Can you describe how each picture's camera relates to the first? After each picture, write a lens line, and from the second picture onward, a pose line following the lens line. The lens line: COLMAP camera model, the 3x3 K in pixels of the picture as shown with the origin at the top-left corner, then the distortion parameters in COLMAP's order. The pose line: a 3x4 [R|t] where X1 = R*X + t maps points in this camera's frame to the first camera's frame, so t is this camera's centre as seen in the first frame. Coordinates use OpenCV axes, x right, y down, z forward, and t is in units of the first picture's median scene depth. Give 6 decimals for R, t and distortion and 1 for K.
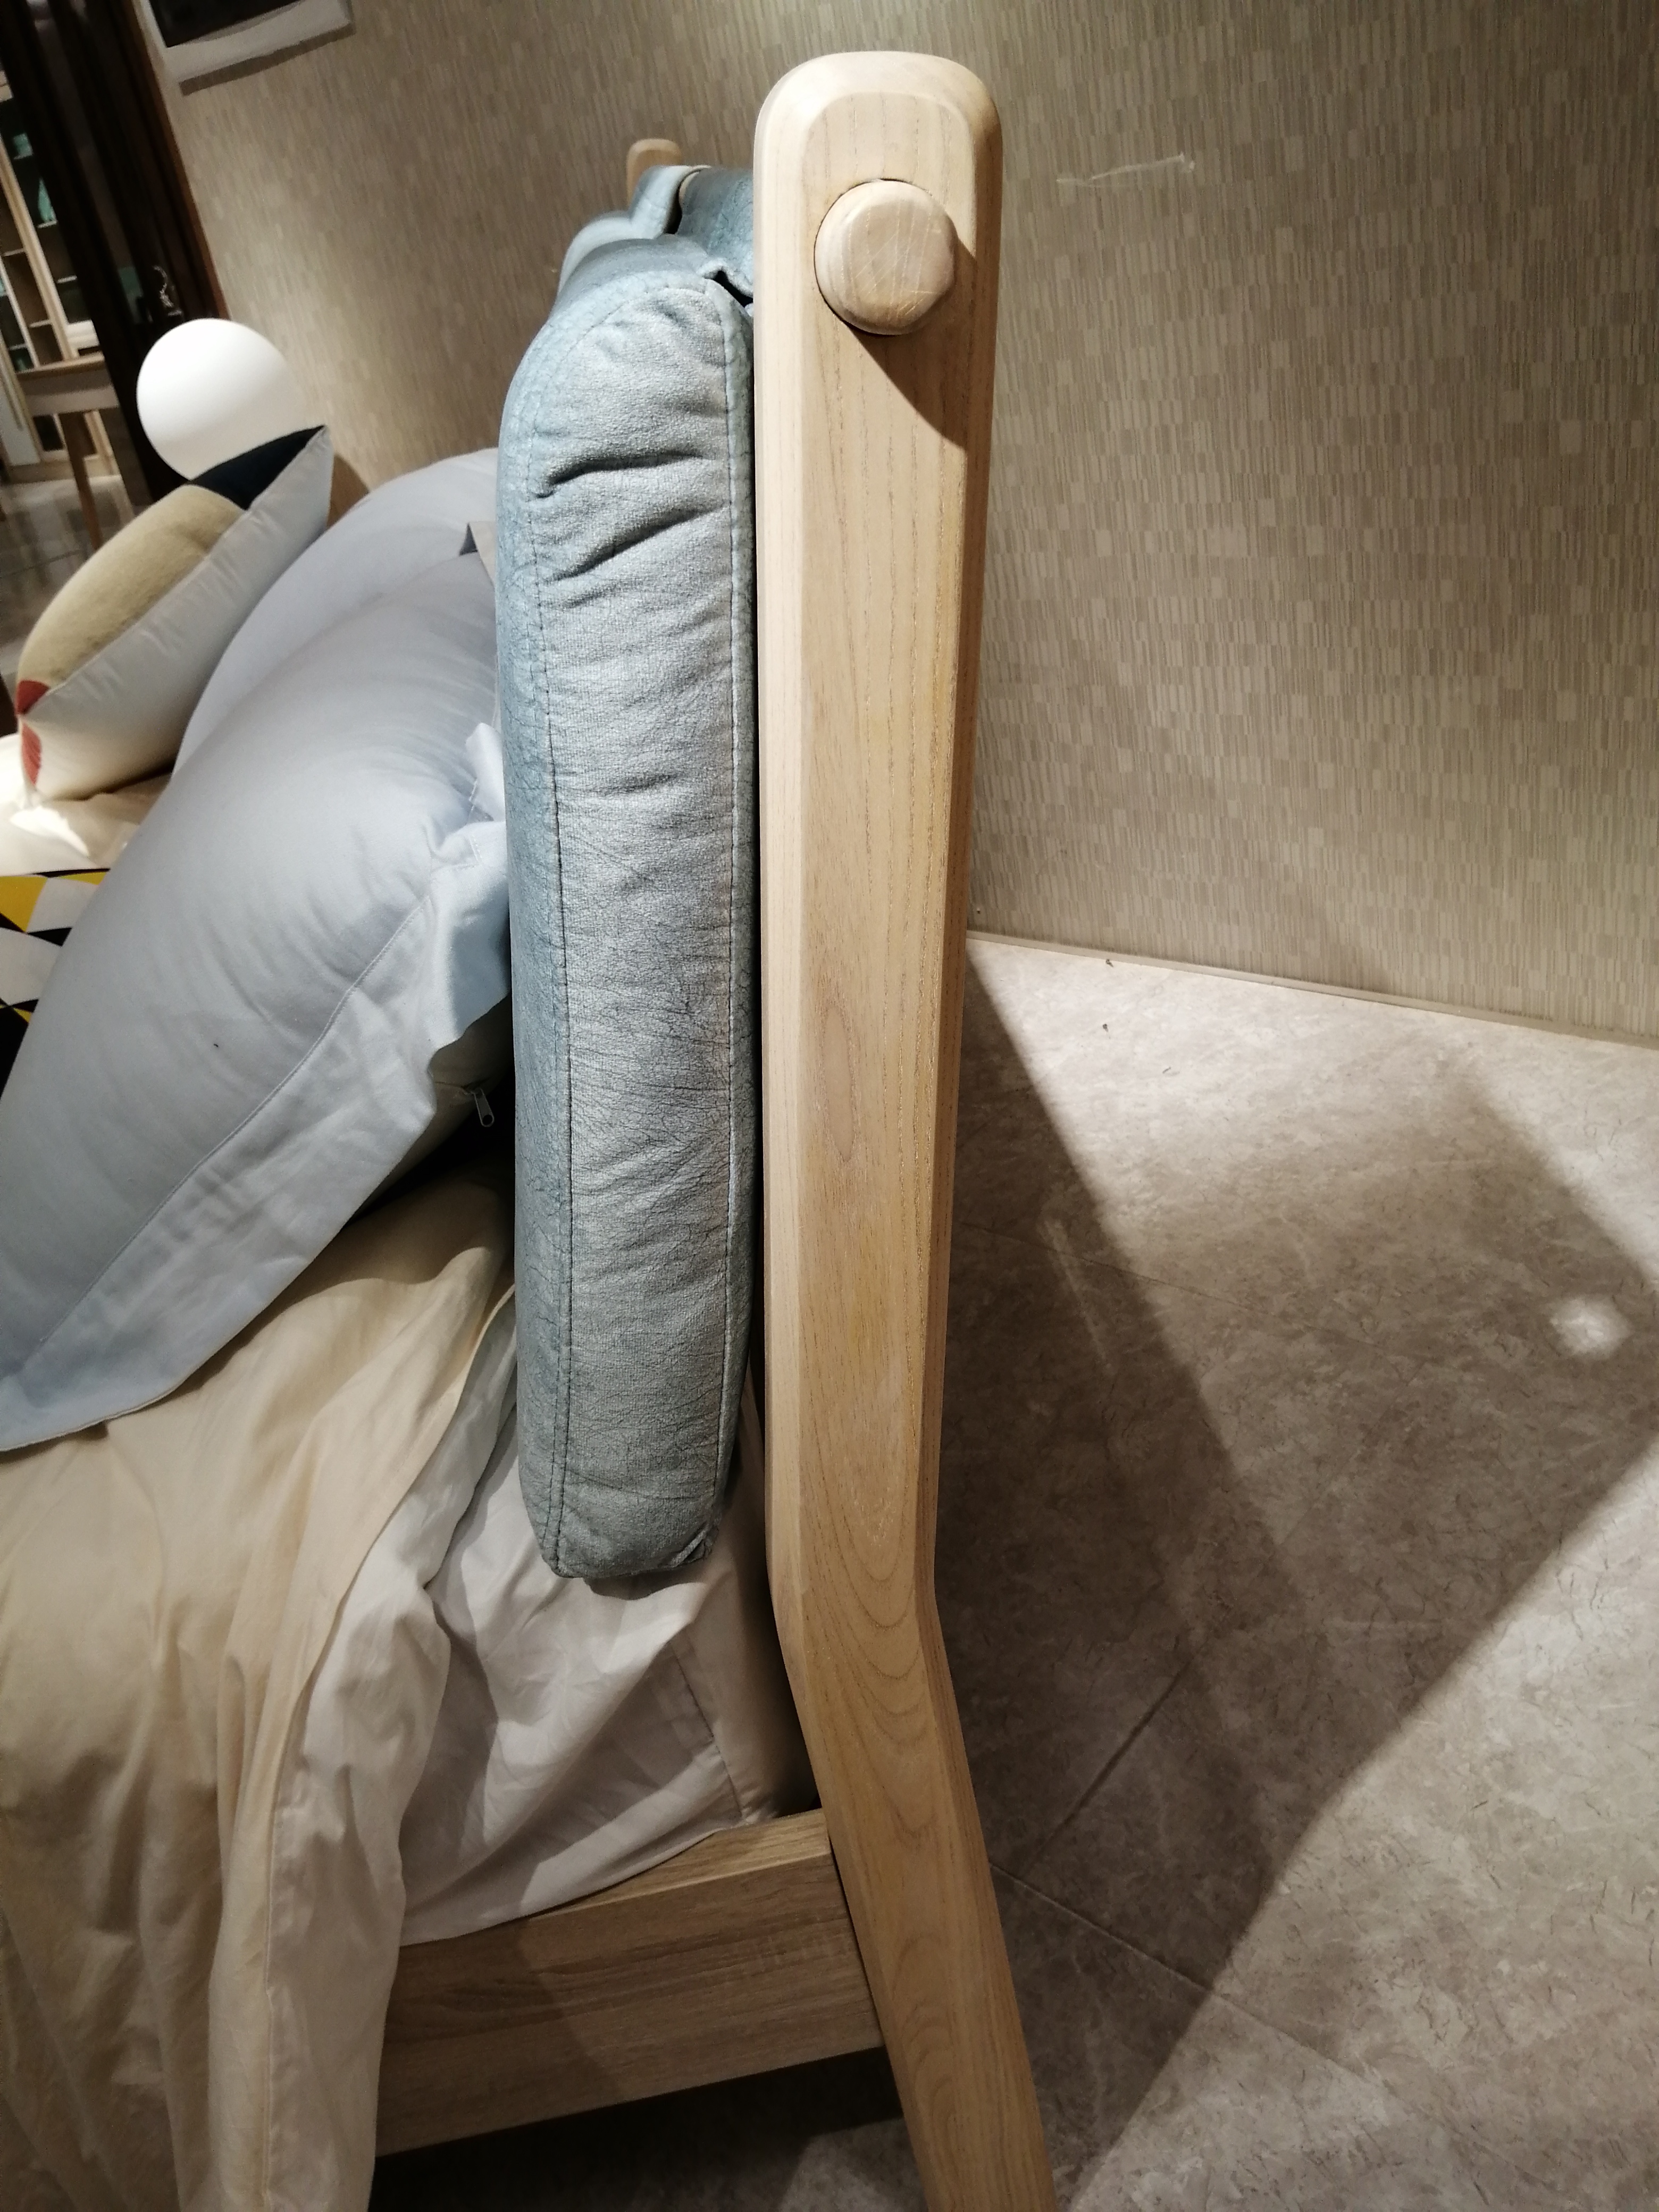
lens RADIAL K [[1860.2, 0, 829.5], [0, 1860.2, 1106.0], [0, 0, 1]] dist [-0.000188, -0.007906]
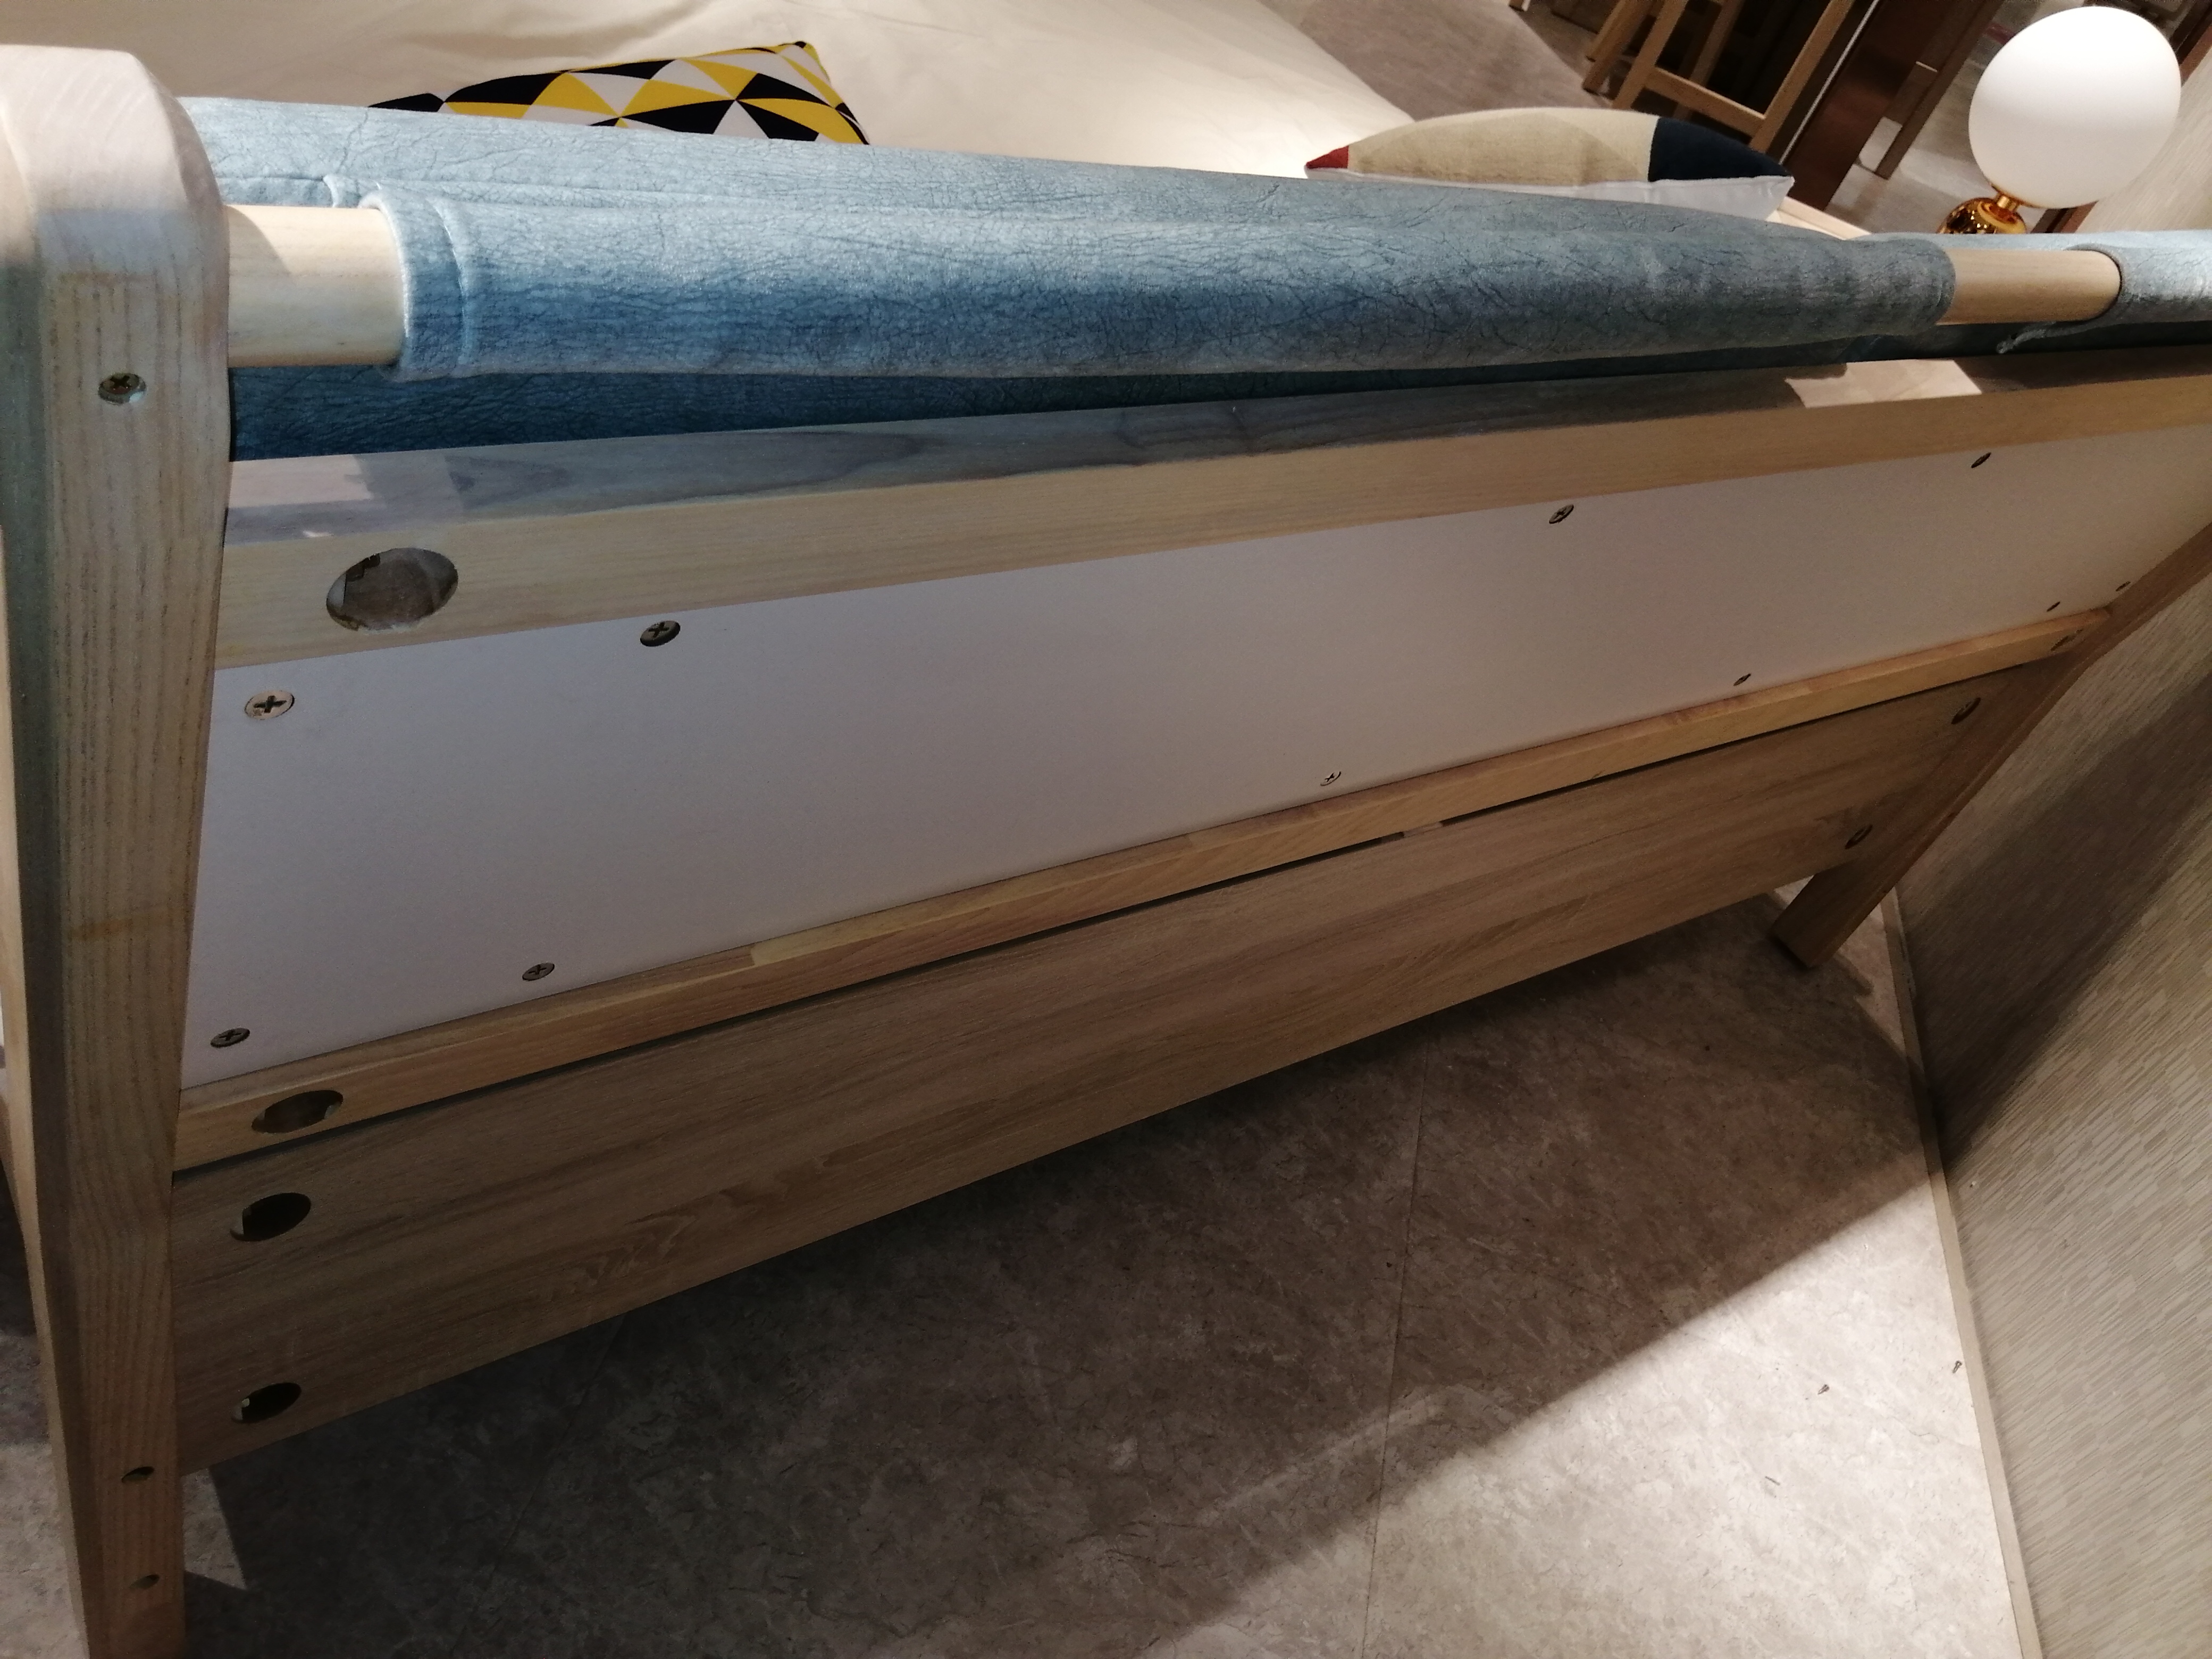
lens RADIAL K [[1860.2, 0, 1106.0], [0, 1860.2, 829.5], [0, 0, 1]] dist [-0.000188, -0.007906]
pose [[0.361147, 0.816102, -0.451166, 0.236481], [-0.729001, 0.548785, 0.409137, -0.318063], [0.581491, 0.181142, 0.793131, 0.203557]]
